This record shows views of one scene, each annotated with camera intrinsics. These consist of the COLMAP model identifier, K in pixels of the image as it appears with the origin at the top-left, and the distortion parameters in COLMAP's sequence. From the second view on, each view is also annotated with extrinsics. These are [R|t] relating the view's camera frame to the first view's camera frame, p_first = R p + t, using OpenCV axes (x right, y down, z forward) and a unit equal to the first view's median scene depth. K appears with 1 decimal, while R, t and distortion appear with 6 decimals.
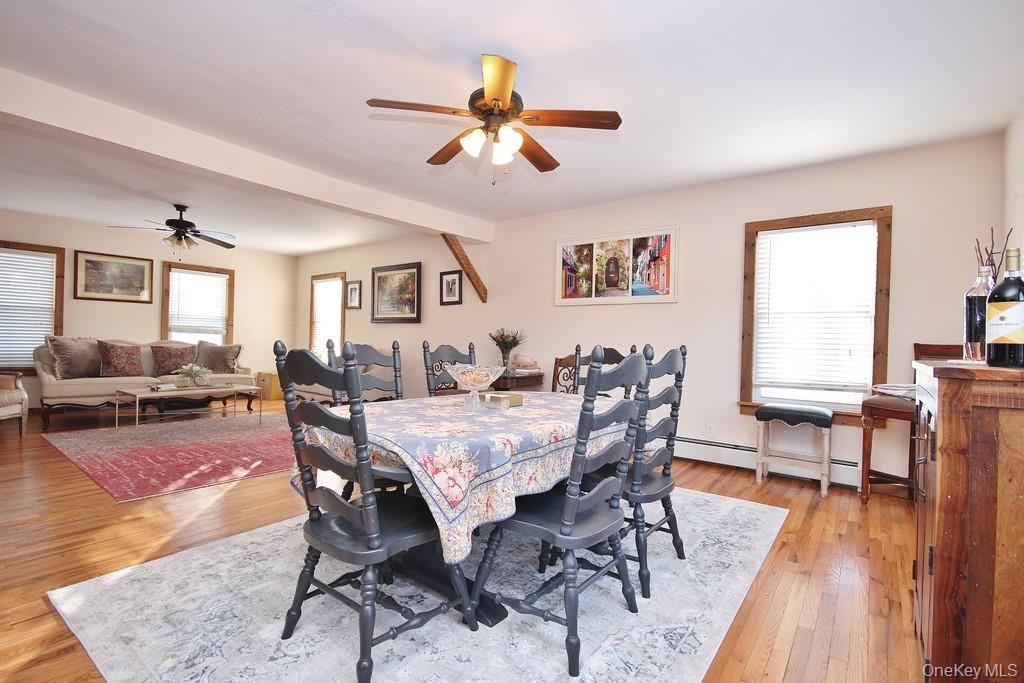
lens RADIAL K [[474.2, 0, 505.8], [0, 474.2, 342.0], [0, 0, 1]] dist [0.007214, -0.002893]
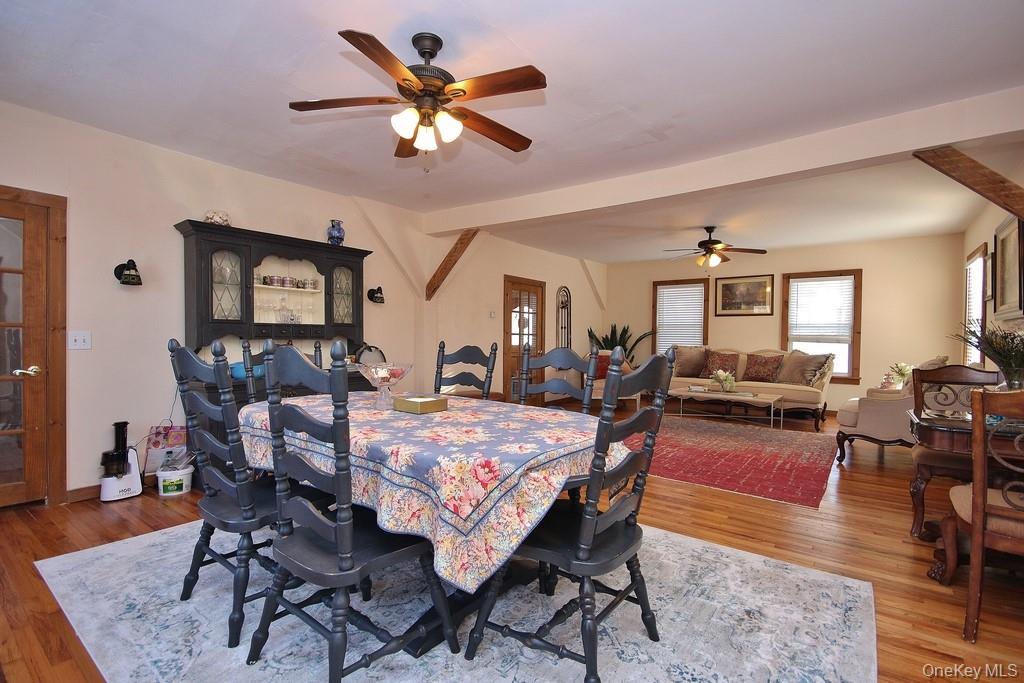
lens RADIAL K [[474.2, 0, 513.9], [0, 474.2, 341.4], [0, 0, 1]] dist [0.007214, -0.002893]
pose [[0.008817, -0.018060, -0.999798, 0.438459], [-0.016275, 0.999702, -0.018202, 0.009736], [0.999829, 0.016433, 0.008520, 0.562480]]
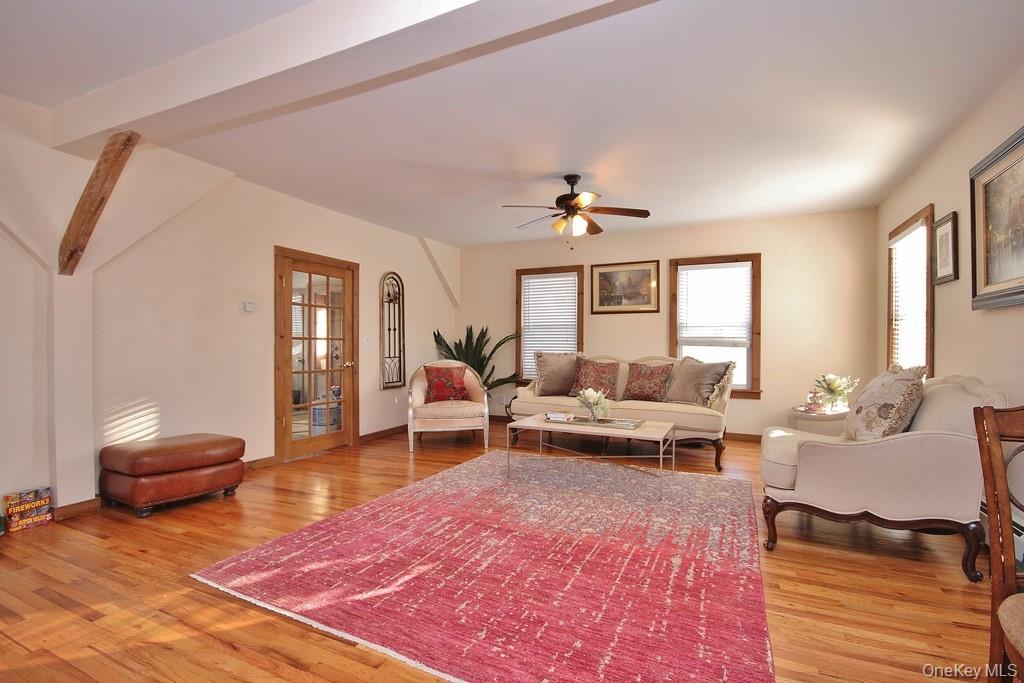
lens RADIAL K [[474.2, 0, 517.5], [0, 474.2, 341.1], [0, 0, 1]] dist [0.007214, -0.002893]
pose [[0.217311, -0.033202, -0.975538, 0.022978], [-0.000528, 0.999417, -0.034133, -0.001764], [0.976102, 0.007932, 0.217166, 0.790124]]
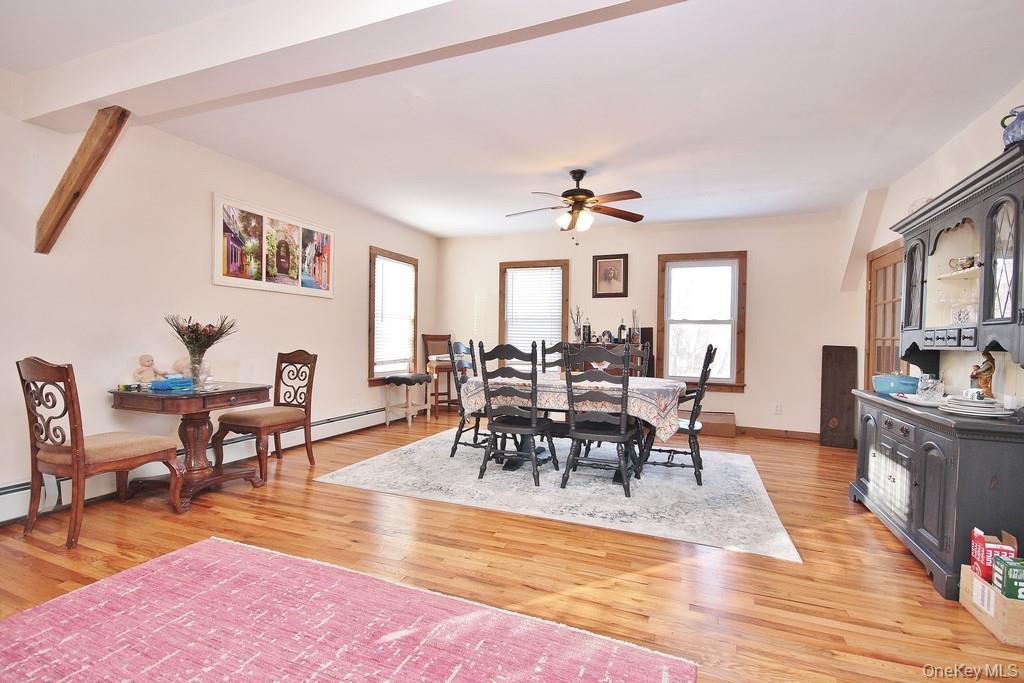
lens RADIAL K [[474.2, 0, 515.8], [0, 474.2, 344.7], [0, 0, 1]] dist [0.007214, -0.002893]
pose [[-0.279676, -0.040035, 0.959259, -0.741220], [-0.016348, 0.999184, 0.036935, -0.020379], [-0.959955, -0.005352, -0.280102, 0.795543]]
